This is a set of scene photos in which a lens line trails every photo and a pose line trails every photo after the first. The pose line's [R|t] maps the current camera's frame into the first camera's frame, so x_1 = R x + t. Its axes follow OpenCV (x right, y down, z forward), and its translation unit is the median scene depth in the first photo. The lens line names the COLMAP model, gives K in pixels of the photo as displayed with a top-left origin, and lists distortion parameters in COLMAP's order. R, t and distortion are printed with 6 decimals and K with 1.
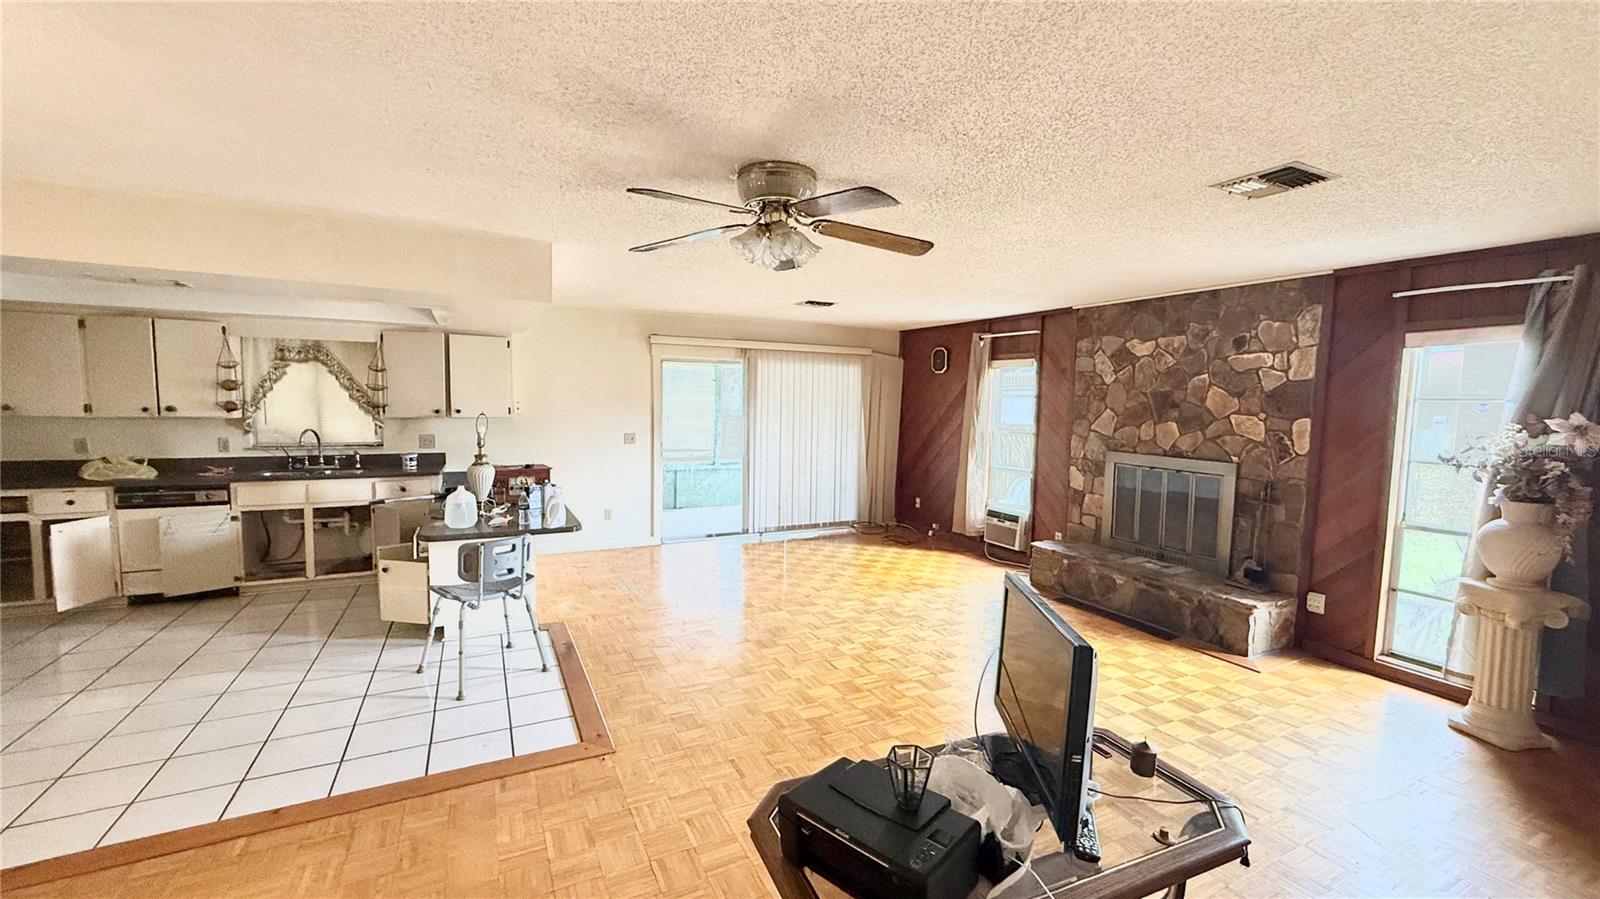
lens RADIAL K [[641.0, 0, 796.9], [0, 641.0, 448.2], [0, 0, 1]] dist [-0.000308, 0.000942]
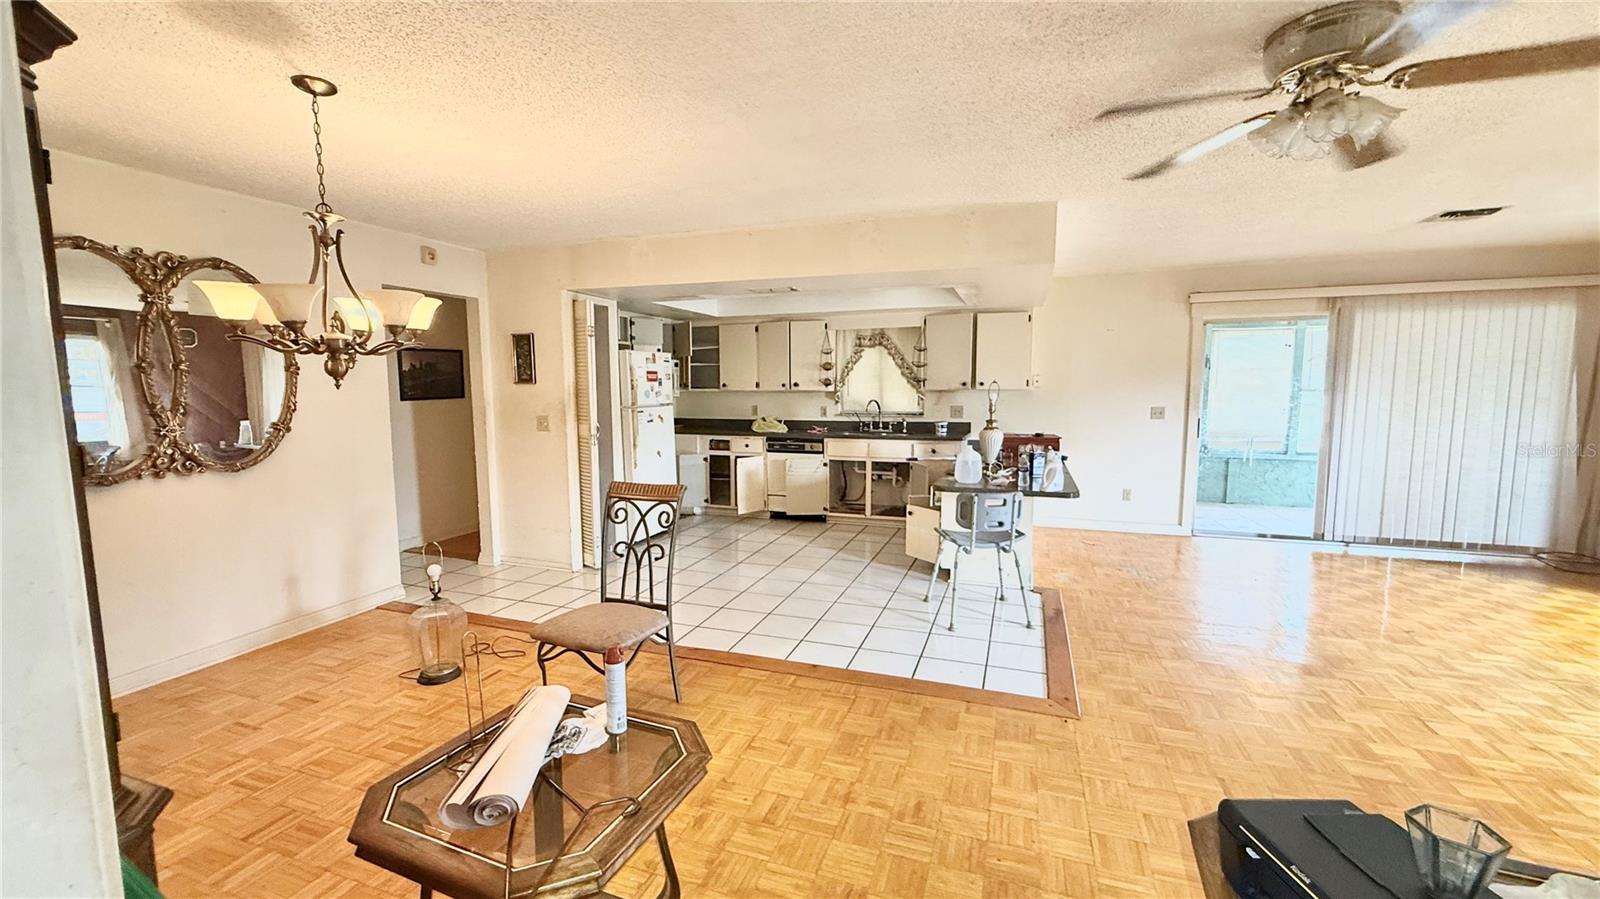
lens RADIAL K [[641.0, 0, 793.8], [0, 641.0, 450.1], [0, 0, 1]] dist [-0.000308, 0.000942]
pose [[0.688231, 0.052424, -0.723595, 0.062935], [-0.037823, 0.998622, 0.036375, 0.036030], [0.724505, 0.002334, 0.689266, 0.019712]]
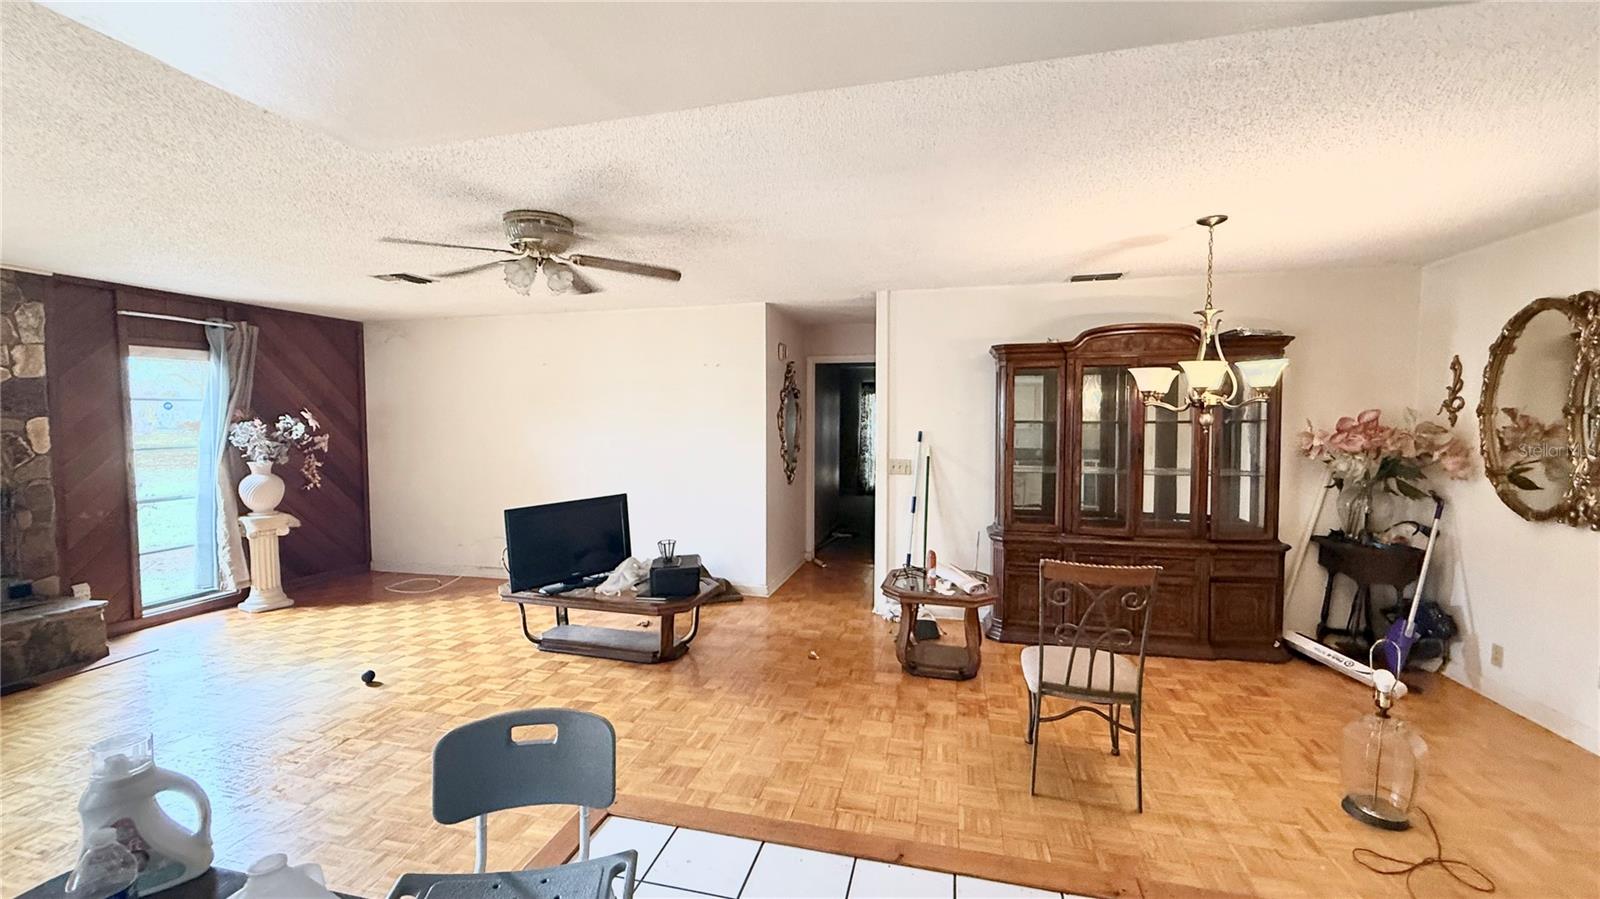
lens RADIAL K [[641.0, 0, 807.0], [0, 641.0, 451.3], [0, 0, 1]] dist [-0.000308, 0.000942]
pose [[-0.766935, -0.050475, 0.639737, -0.716647], [0.037829, 0.991612, 0.123588, -0.069405], [-0.640609, 0.118984, -0.758592, 0.966397]]
